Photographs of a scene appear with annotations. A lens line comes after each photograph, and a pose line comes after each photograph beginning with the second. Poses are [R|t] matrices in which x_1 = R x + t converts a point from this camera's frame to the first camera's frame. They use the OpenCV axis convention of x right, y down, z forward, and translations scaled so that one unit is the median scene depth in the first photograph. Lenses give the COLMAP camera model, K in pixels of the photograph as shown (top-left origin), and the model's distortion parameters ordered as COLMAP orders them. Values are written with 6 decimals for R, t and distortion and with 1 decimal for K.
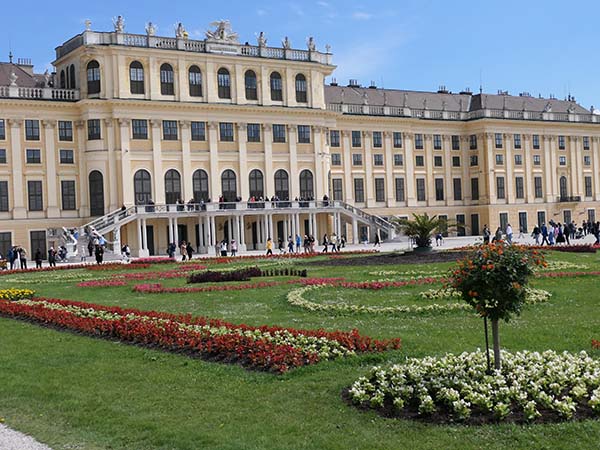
lens RADIAL K [[811.4, 0, 301.0], [0, 811.4, 229.3], [0, 0, 1]] dist [-0.030120, 0.000000]
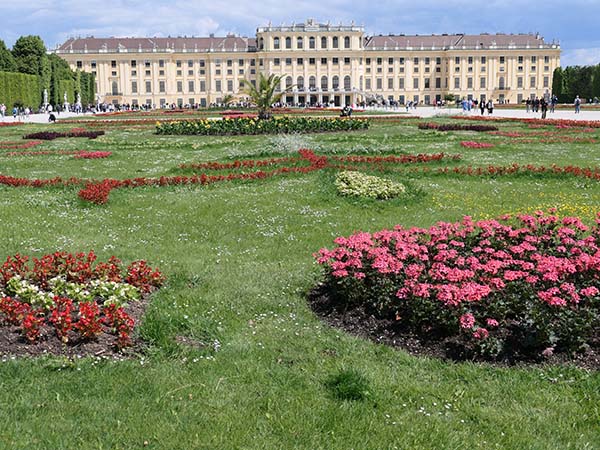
lens RADIAL K [[820.3, 0, 298.7], [0, 820.3, 225.1], [0, 0, 1]] dist [-0.028887, 0.000000]
pose [[0.879118, 0.103574, -0.465213, 1.169584], [-0.027160, 0.985402, 0.168062, -0.042311], [0.475829, -0.135111, 0.869098, -1.413807]]
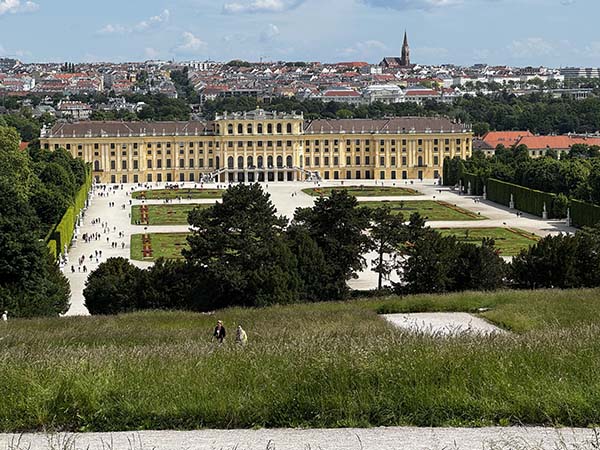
lens RADIAL K [[1572.2, 0, 301.0], [0, 1572.2, 224.5], [0, 0, 1]] dist [0.033029, 0.000000]
pose [[0.882130, 0.084289, -0.463402, 2.944261], [-0.034626, 0.992800, 0.114669, -0.520639], [0.469731, -0.085107, 0.878698, -4.382369]]
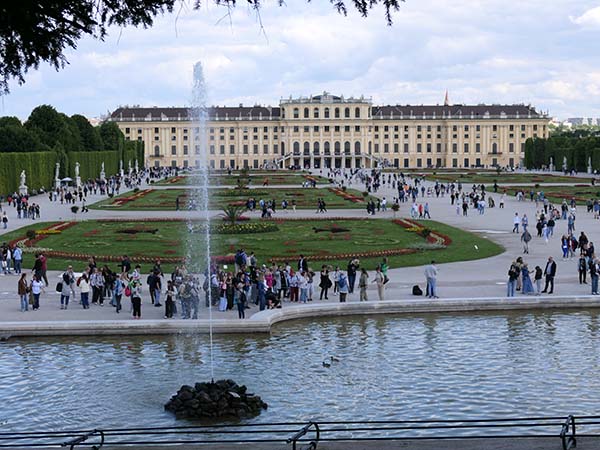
lens RADIAL K [[1039.8, 0, 298.2], [0, 1039.8, 226.3], [0, 0, 1]] dist [-0.034428, 0.000000]
pose [[0.850757, 0.078956, -0.519594, 1.880146], [-0.033562, 0.994795, 0.096215, -0.128856], [0.524486, -0.064417, 0.848979, -2.399979]]
